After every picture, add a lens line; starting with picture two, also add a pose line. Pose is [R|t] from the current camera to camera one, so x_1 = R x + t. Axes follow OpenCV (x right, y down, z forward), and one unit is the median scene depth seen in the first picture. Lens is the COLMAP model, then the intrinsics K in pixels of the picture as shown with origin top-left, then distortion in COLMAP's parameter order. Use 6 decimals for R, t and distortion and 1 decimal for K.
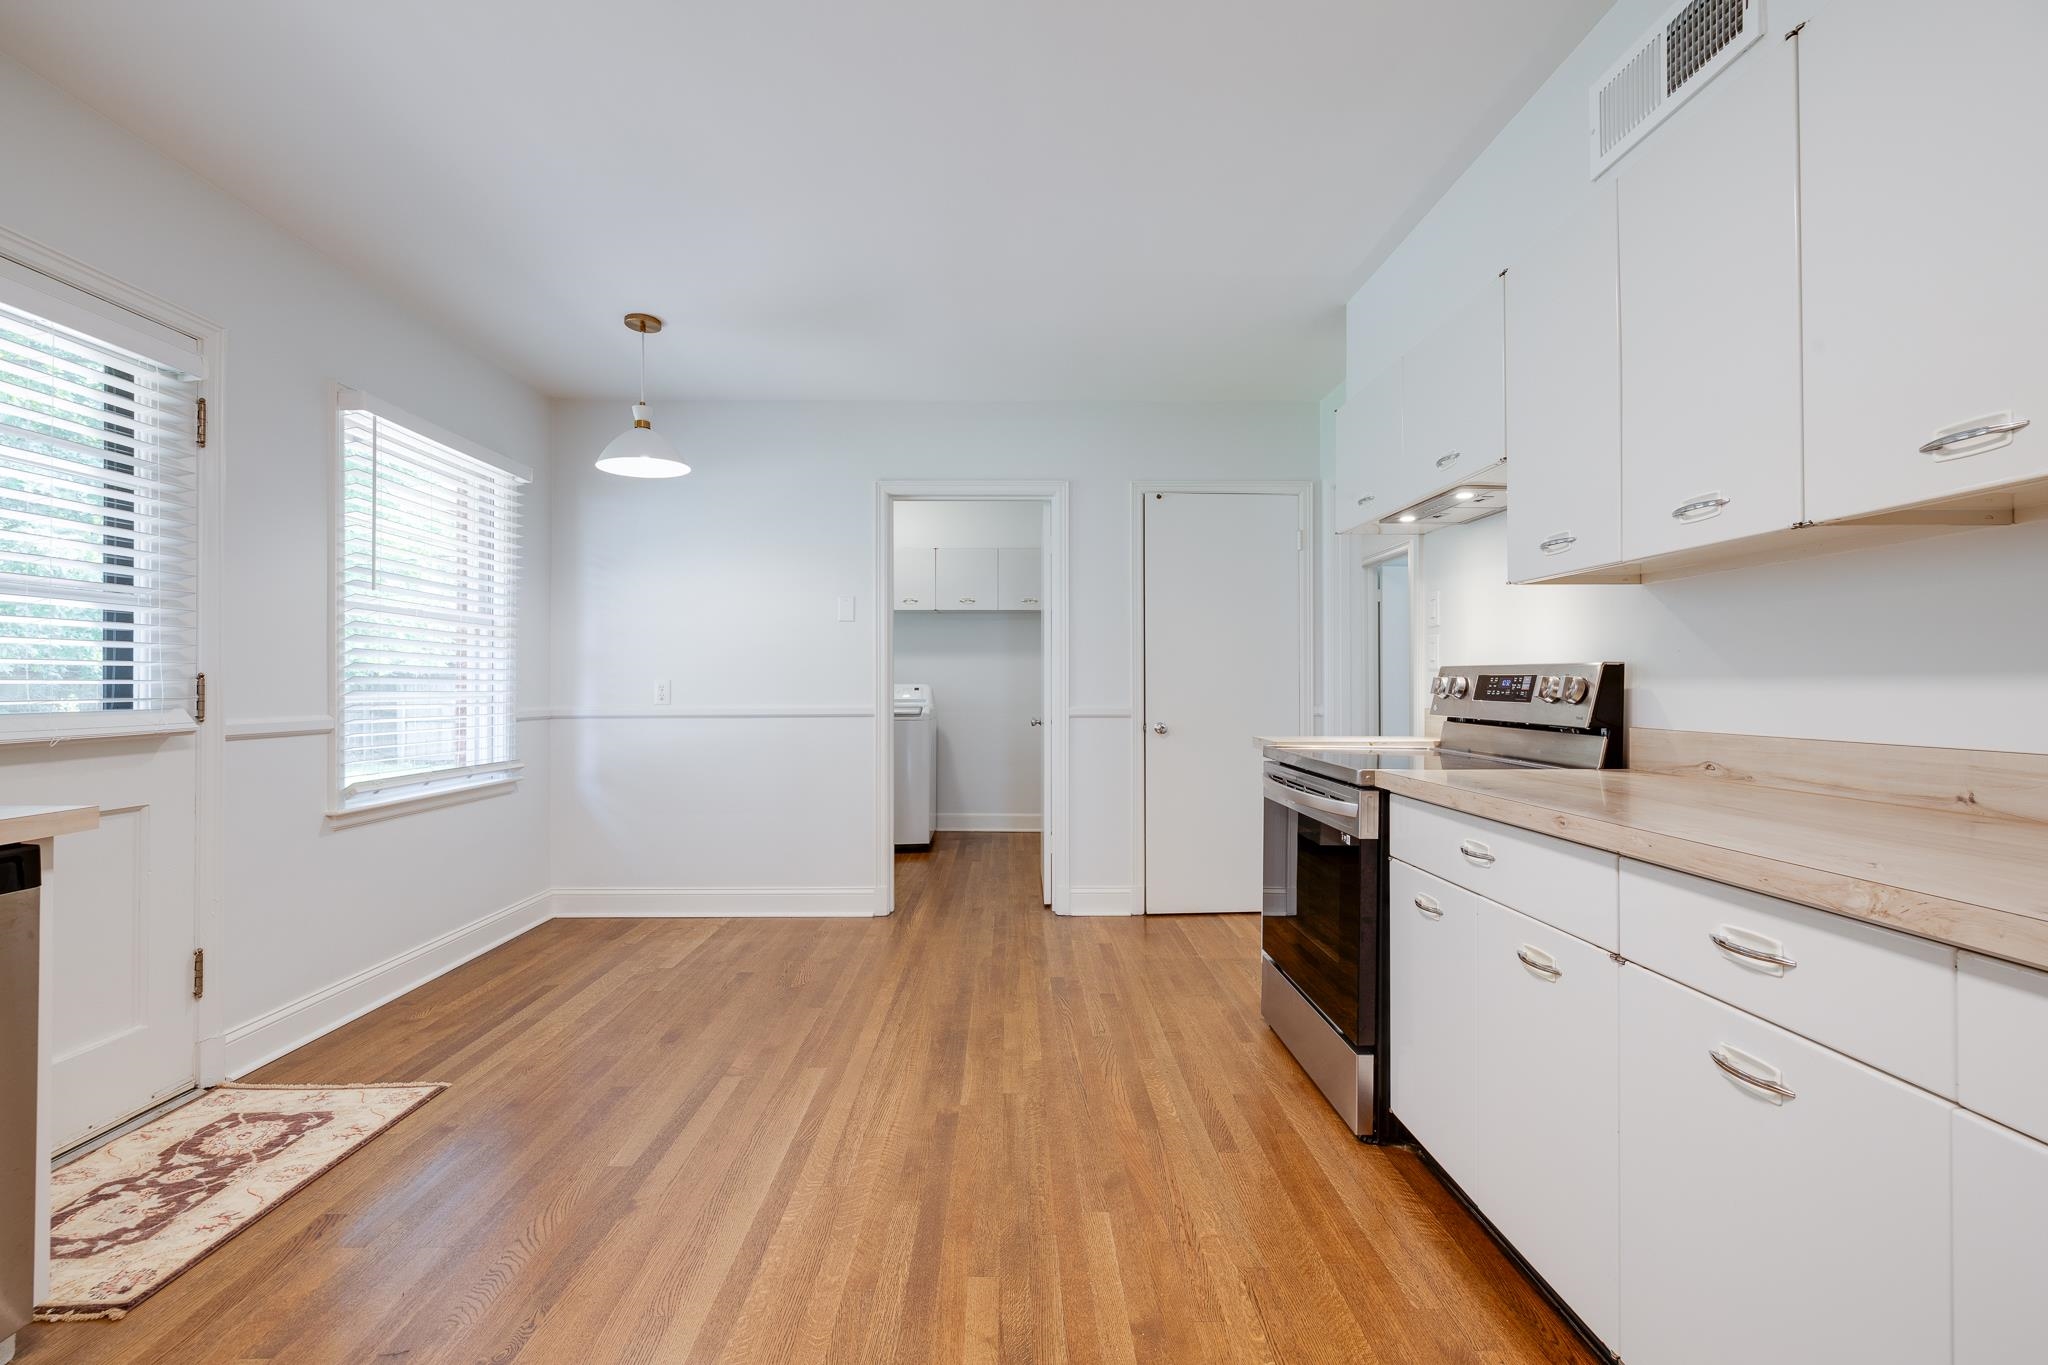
lens RADIAL K [[893.6, 0, 1050.3], [0, 893.6, 681.0], [0, 0, 1]] dist [0.000523, 0.000155]
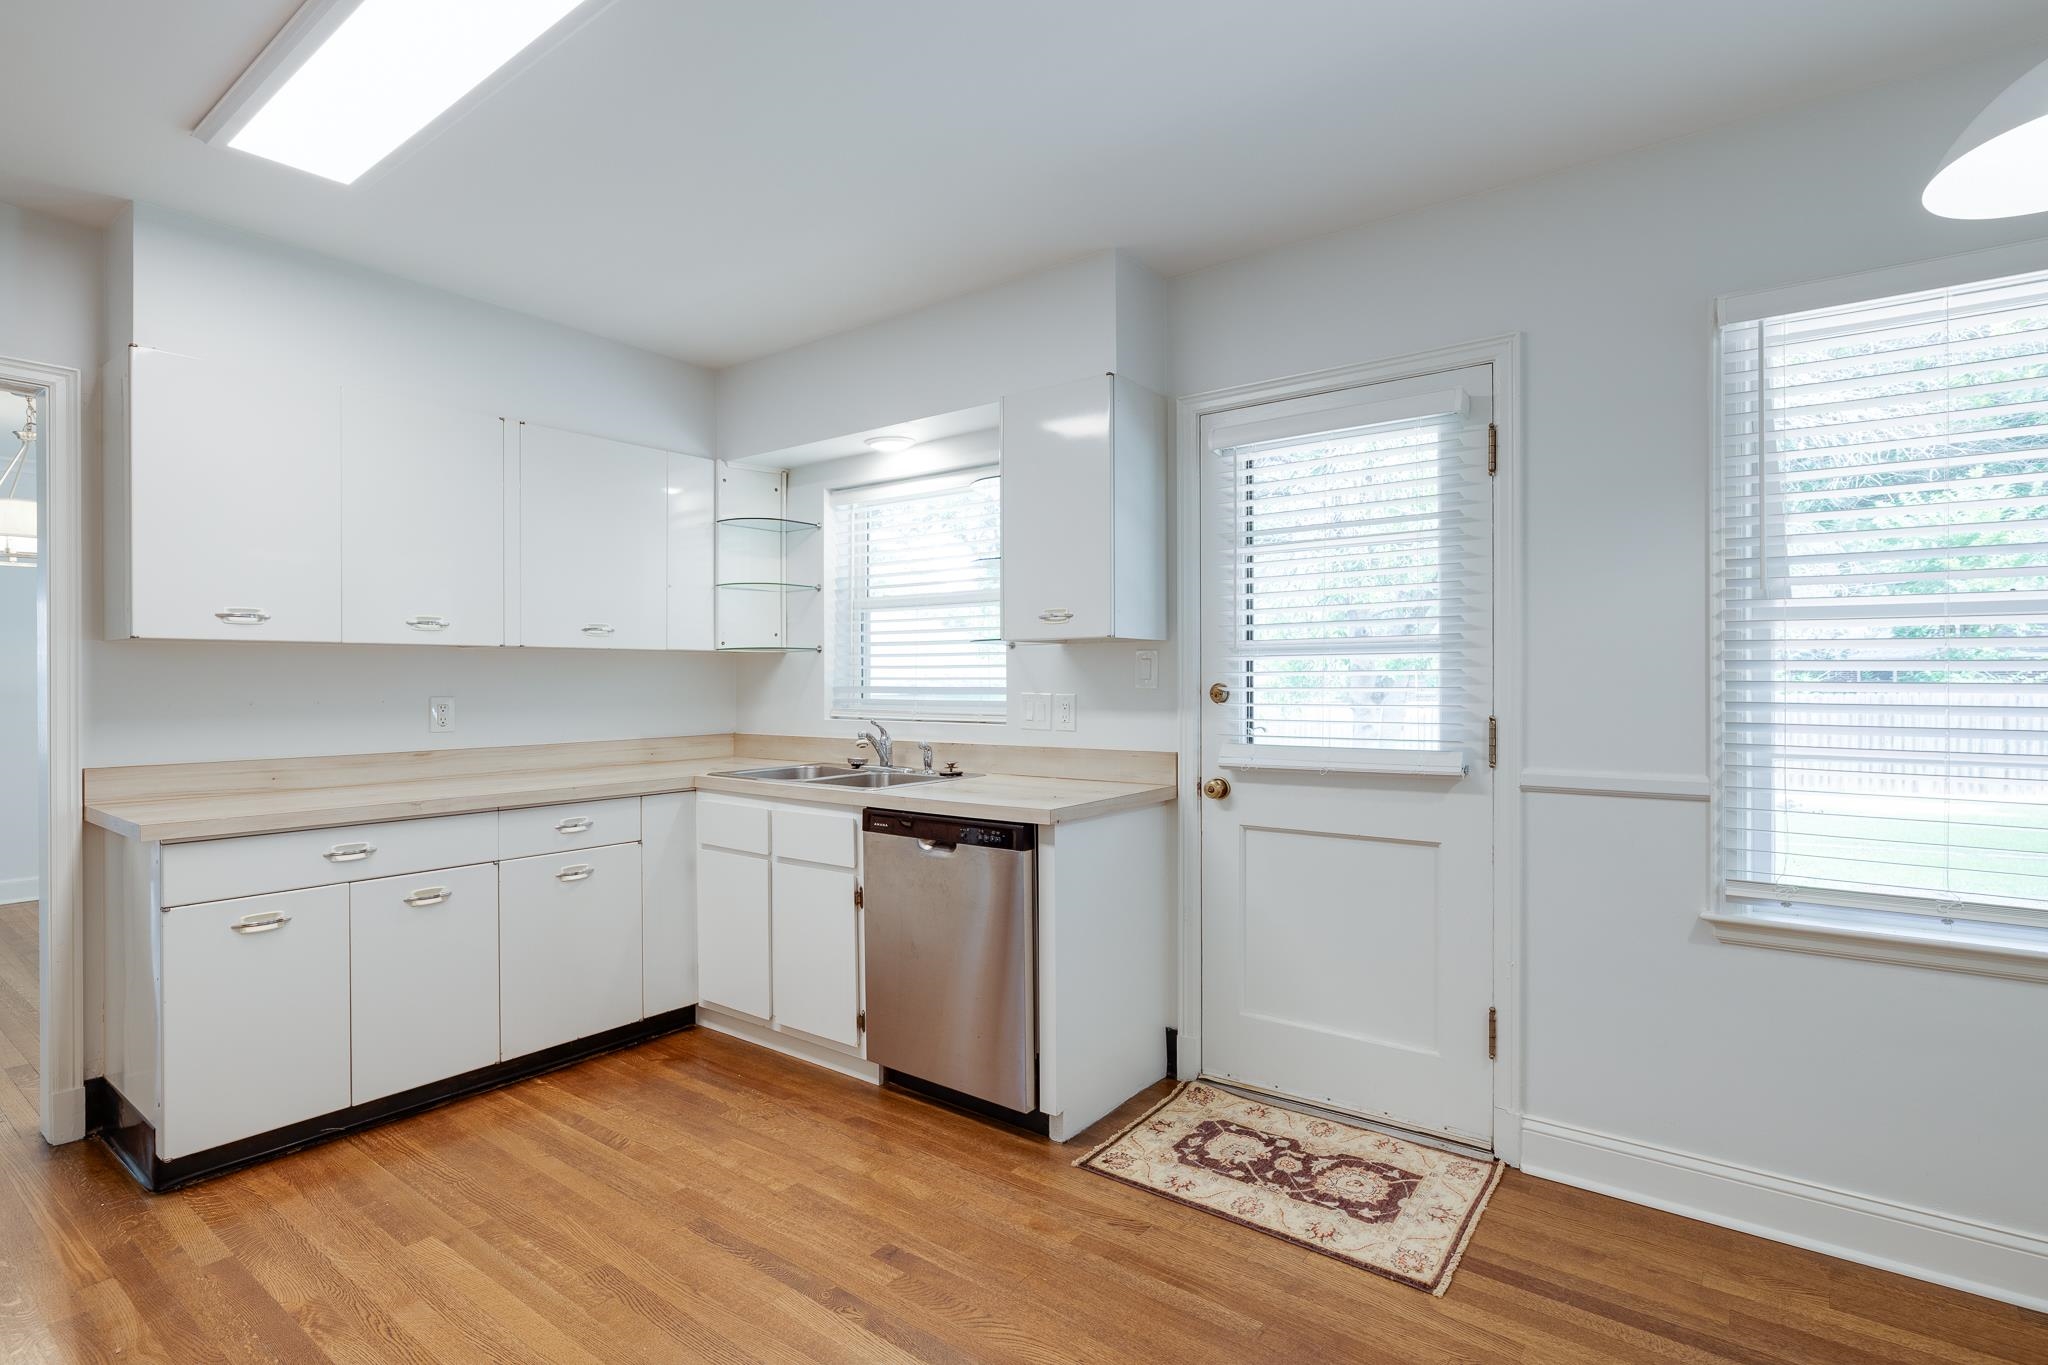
lens RADIAL K [[952.1, 0, 1035.7], [0, 952.1, 680.4], [0, 0, 1]] dist [-0.003934, -0.000083]
pose [[-0.623121, 0.001451, -0.782124, 0.147563], [0.008247, 0.999955, -0.004716, -0.049731], [0.782082, -0.009389, -0.623104, 1.376182]]
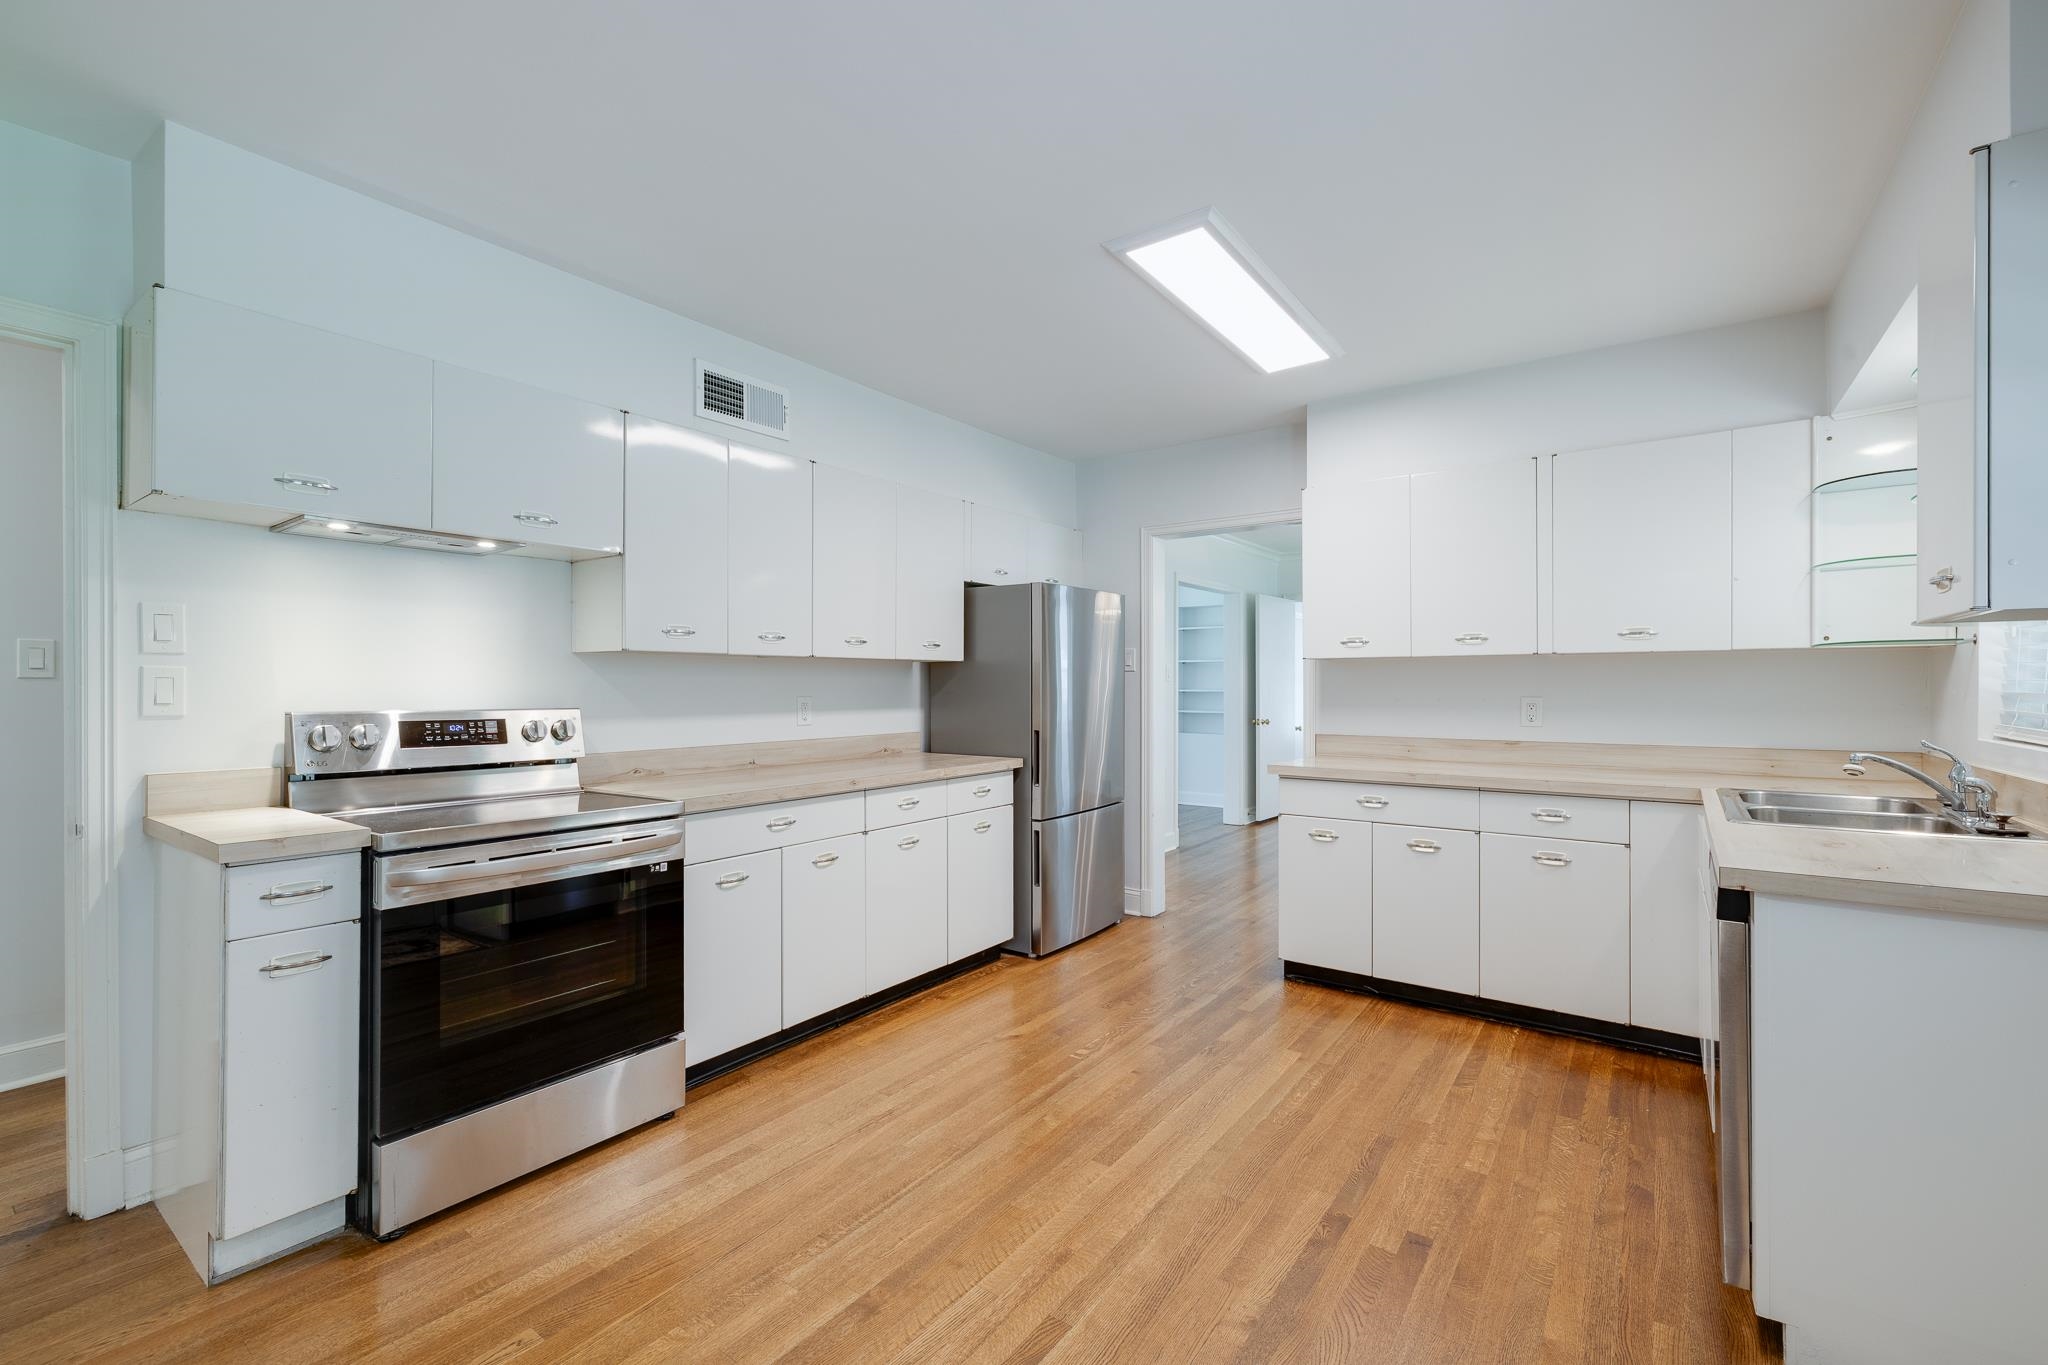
lens RADIAL K [[893.4, 0, 1024.0], [0, 893.4, 682.5], [0, 0, 1]] dist [0.002076, 0.000262]
pose [[-0.795069, 0.002545, 0.606513, -0.730400], [-0.002684, 0.999967, -0.007715, -0.050510], [-0.606513, -0.007762, -0.795036, 1.644735]]
